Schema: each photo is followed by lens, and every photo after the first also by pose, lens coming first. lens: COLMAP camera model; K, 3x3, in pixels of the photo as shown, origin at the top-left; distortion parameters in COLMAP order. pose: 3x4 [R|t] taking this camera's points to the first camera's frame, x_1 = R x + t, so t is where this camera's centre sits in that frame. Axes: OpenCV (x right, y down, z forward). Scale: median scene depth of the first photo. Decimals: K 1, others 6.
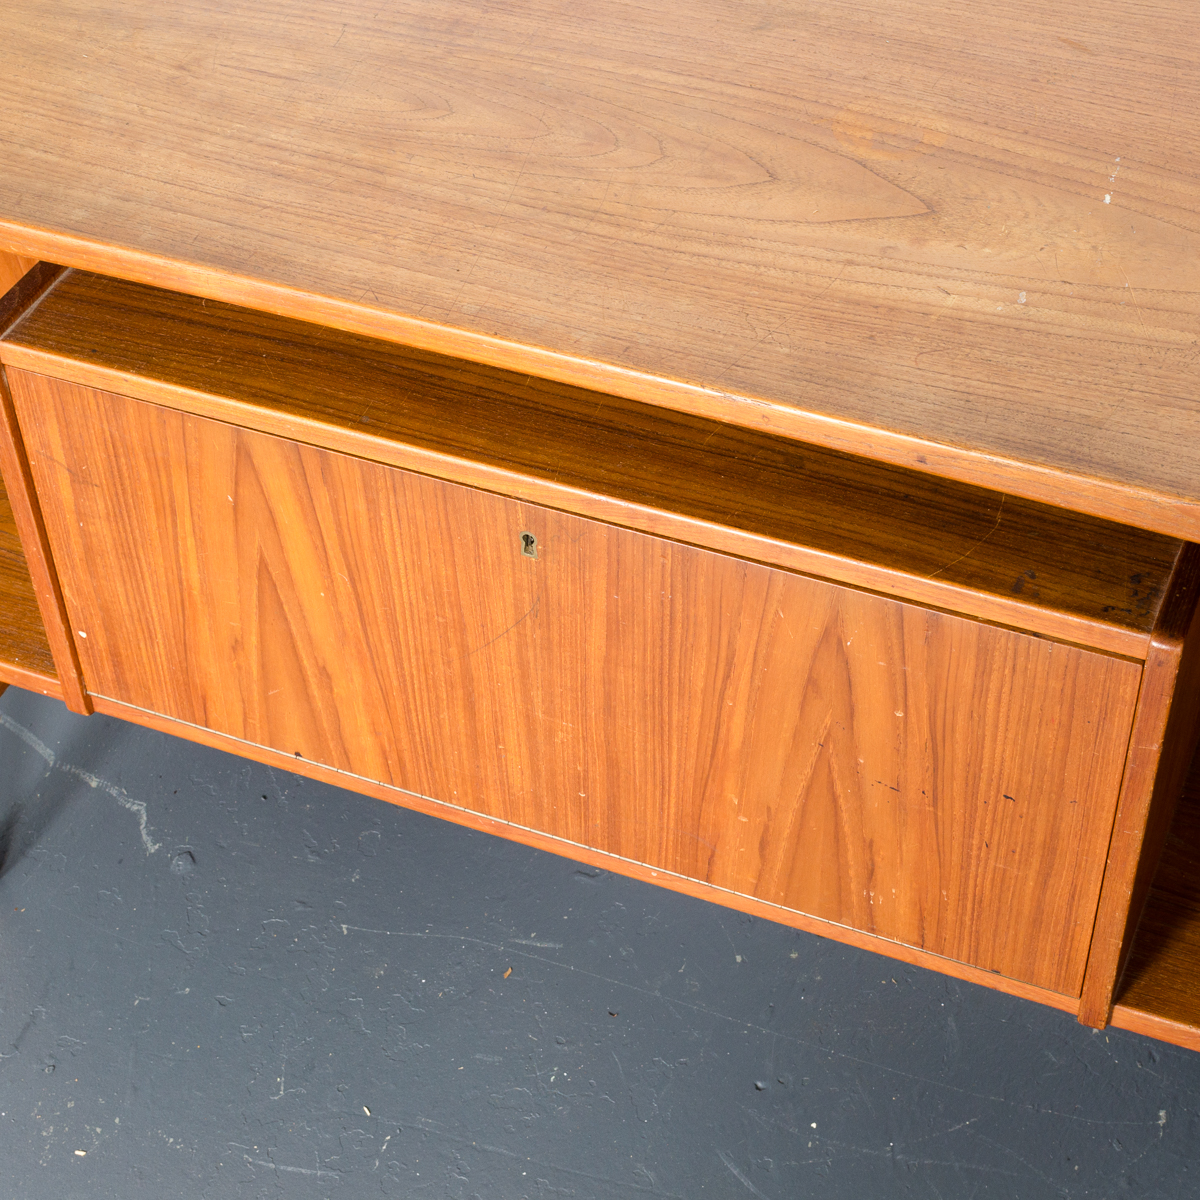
lens RADIAL K [[2215.2, 0, 618.2], [0, 2215.2, 634.2], [0, 0, 1]] dist [-0.016437, 0.066076]
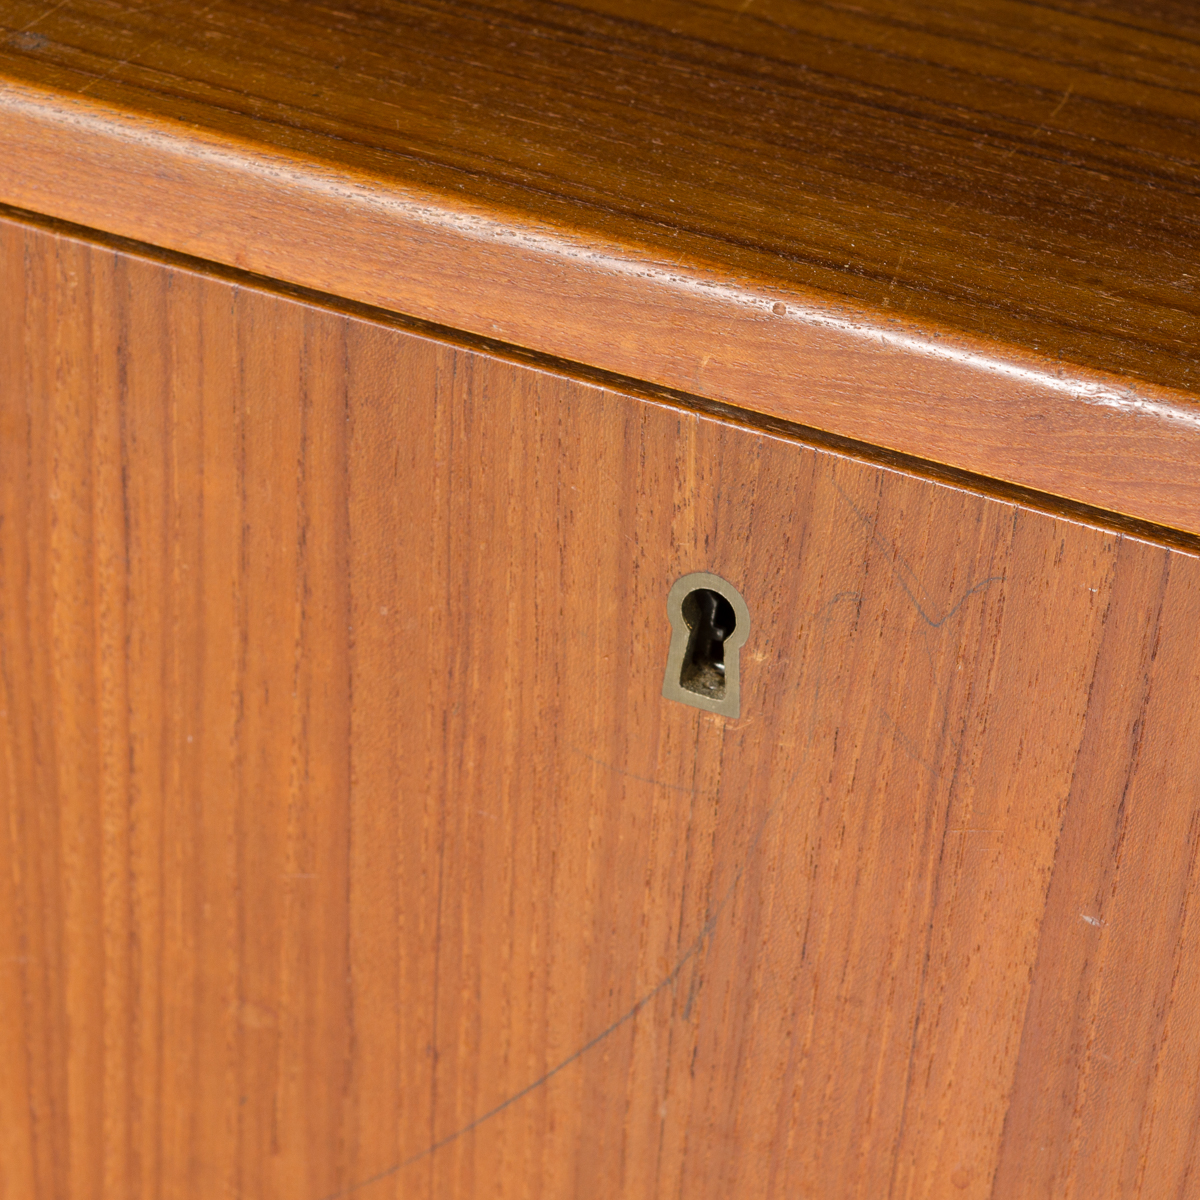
lens RADIAL K [[4243.4, 0, 600.1], [0, 4243.4, 600.1], [0, 0, 1]] dist [0.003672, -0.087562]
pose [[0.995160, 0.098190, -0.004026, -0.048284], [-0.096611, 0.970009, -0.223043, 0.047962], [-0.017996, 0.222353, 0.974800, 0.578799]]
